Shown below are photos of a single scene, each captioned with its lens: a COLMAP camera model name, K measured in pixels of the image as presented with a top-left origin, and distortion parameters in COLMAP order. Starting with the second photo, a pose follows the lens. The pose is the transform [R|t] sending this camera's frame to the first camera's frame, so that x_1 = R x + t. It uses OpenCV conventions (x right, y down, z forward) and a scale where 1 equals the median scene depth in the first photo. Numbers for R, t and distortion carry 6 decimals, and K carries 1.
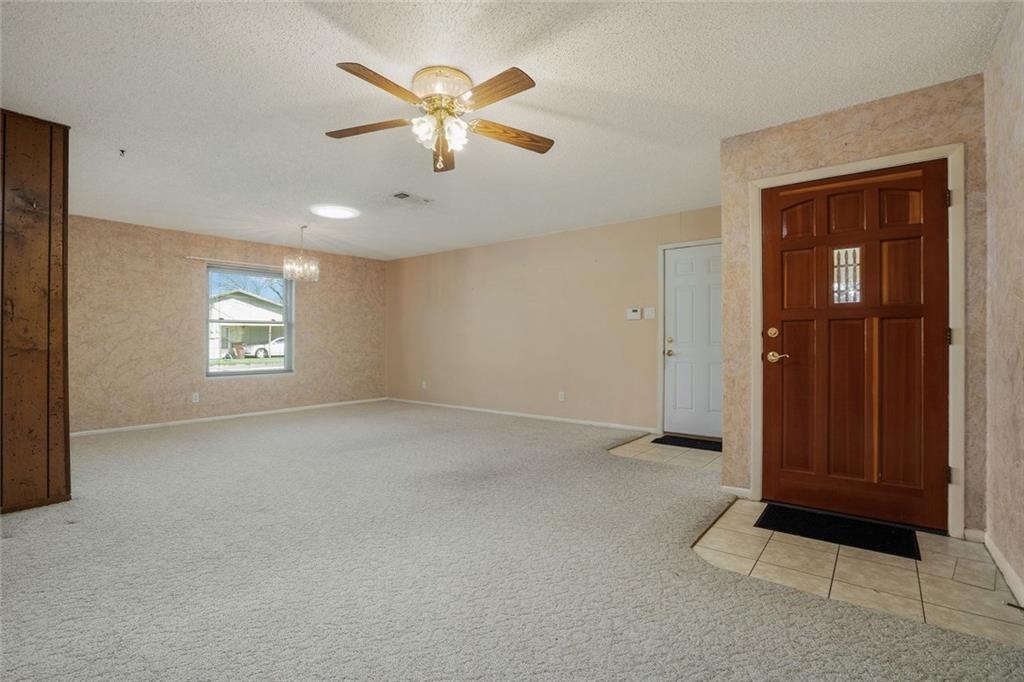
lens RADIAL K [[475.4, 0, 524.2], [0, 475.4, 341.9], [0, 0, 1]] dist [-0.020934, 0.000311]
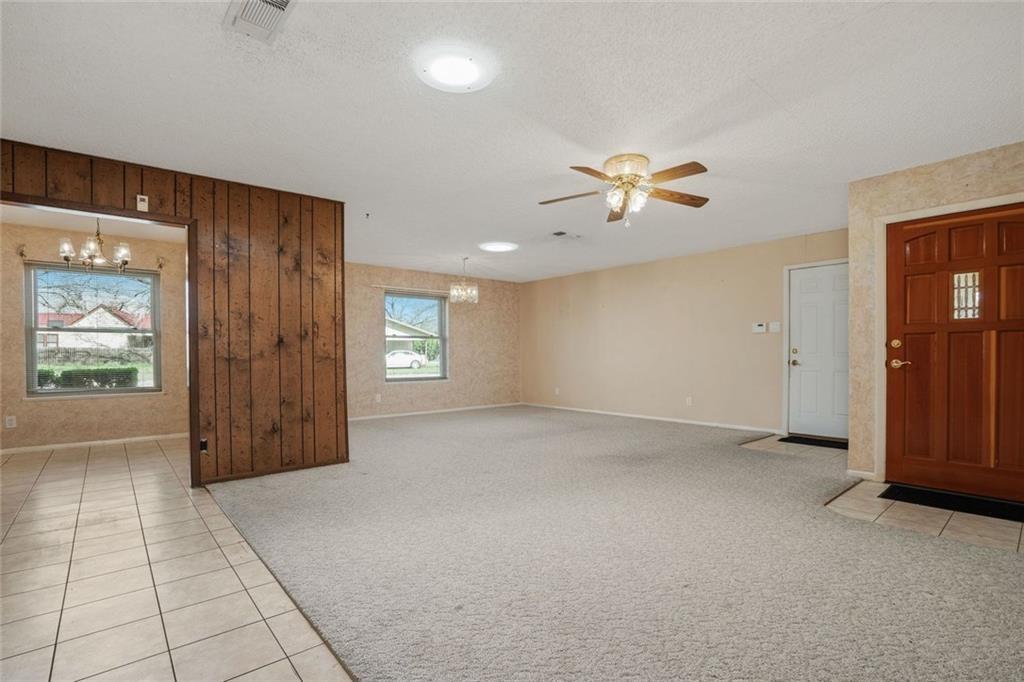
lens RADIAL K [[465.1, 0, 538.0], [0, 465.1, 358.5], [0, 0, 1]] dist [-0.000921, 0.000352]
pose [[0.983000, 0.001141, -0.183601, -0.145809], [0.000372, 0.999966, 0.008203, 0.007629], [0.183604, -0.008132, 0.982967, -0.316009]]
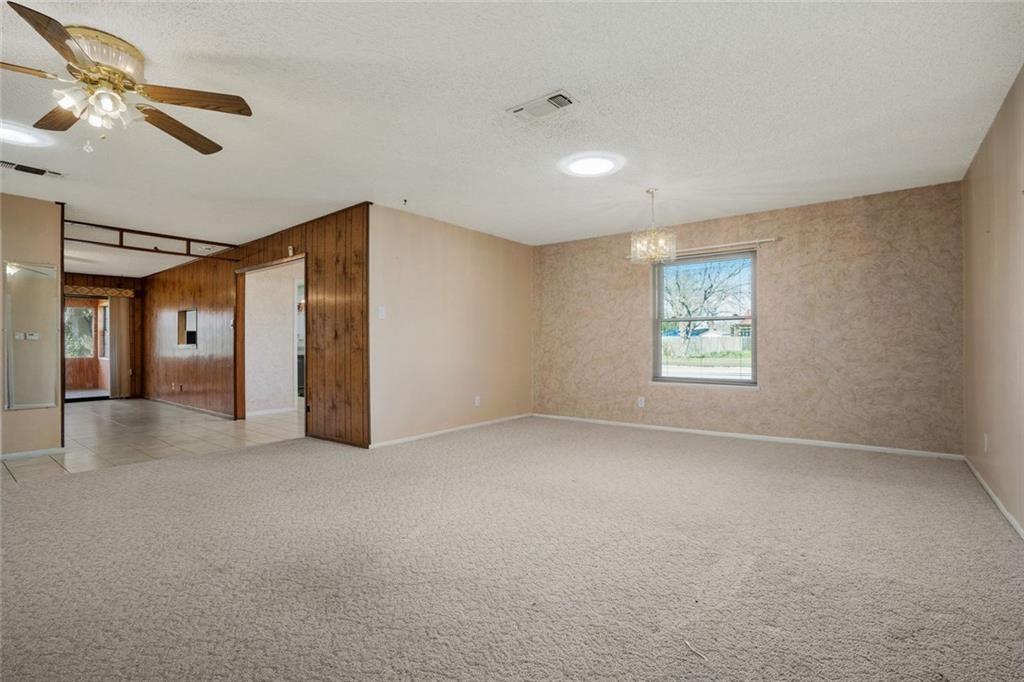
lens RADIAL K [[485.0, 0, 499.0], [0, 485.0, 336.0], [0, 0, 1]] dist [-0.036338, 0.000133]
pose [[-0.007986, -0.014625, -0.999861, 0.709707], [0.000119, 0.999893, -0.014626, -0.002396], [0.999968, -0.000235, -0.007983, 1.788623]]
